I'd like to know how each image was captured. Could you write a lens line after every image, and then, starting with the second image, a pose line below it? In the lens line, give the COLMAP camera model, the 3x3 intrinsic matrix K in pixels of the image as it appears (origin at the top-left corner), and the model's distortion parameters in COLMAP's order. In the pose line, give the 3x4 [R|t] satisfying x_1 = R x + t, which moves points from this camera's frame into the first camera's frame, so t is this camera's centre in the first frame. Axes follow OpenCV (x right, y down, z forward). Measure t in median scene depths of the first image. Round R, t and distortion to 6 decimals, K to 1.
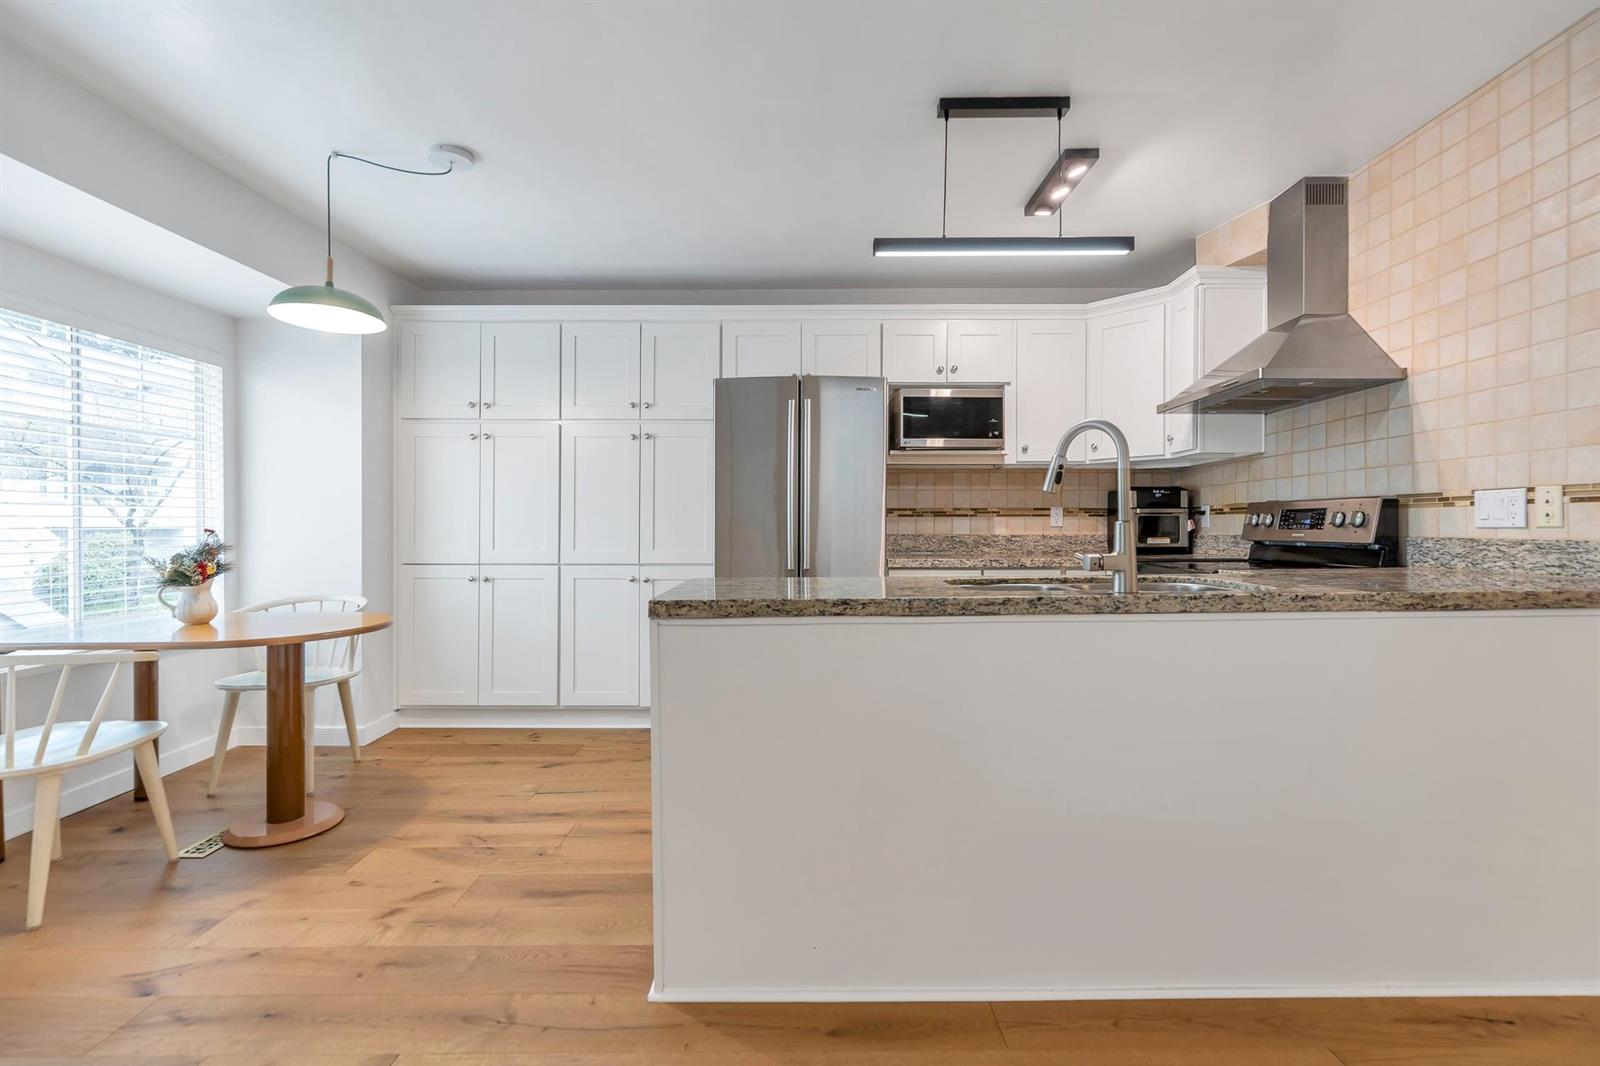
lens RADIAL K [[756.2, 0, 802.6], [0, 756.2, 532.9], [0, 0, 1]] dist [0.016561, 0.000962]
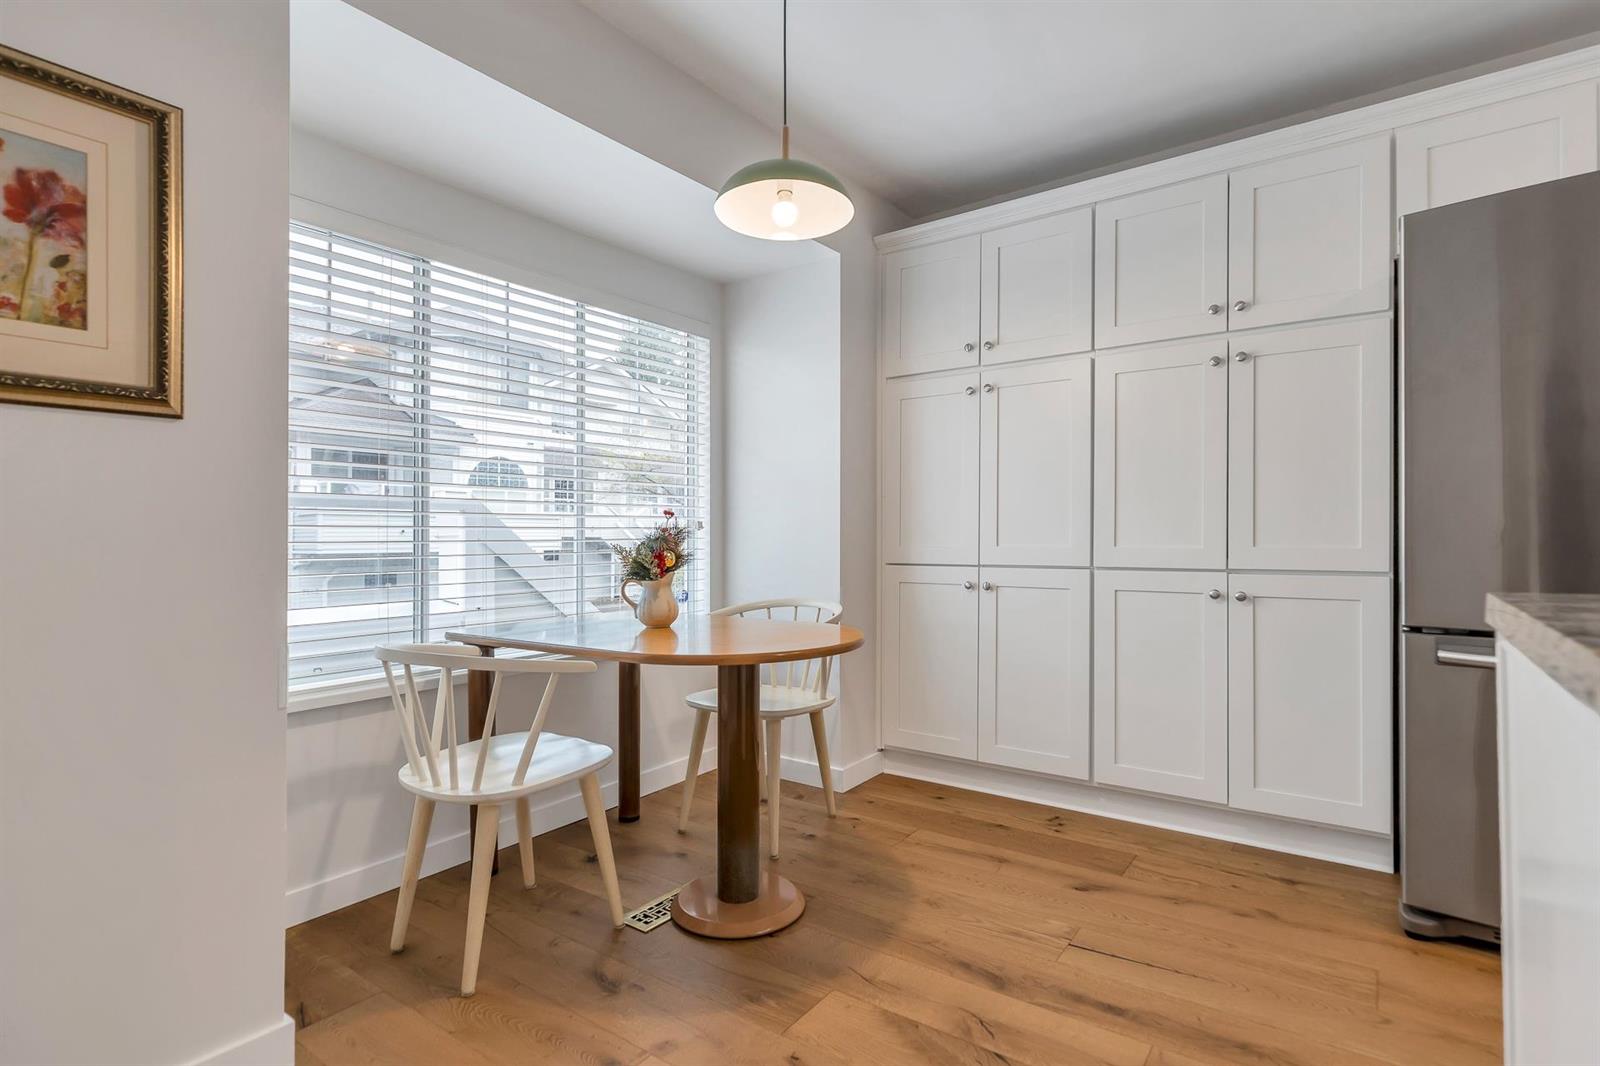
lens RADIAL K [[794.2, 0, 804.0], [0, 794.2, 535.8], [0, 0, 1]] dist [-0.005789, 0.000298]
pose [[0.816533, -0.005392, -0.577273, -0.150903], [-0.003114, 0.999901, -0.013744, 0.028224], [0.577290, 0.013020, 0.816435, 0.344112]]
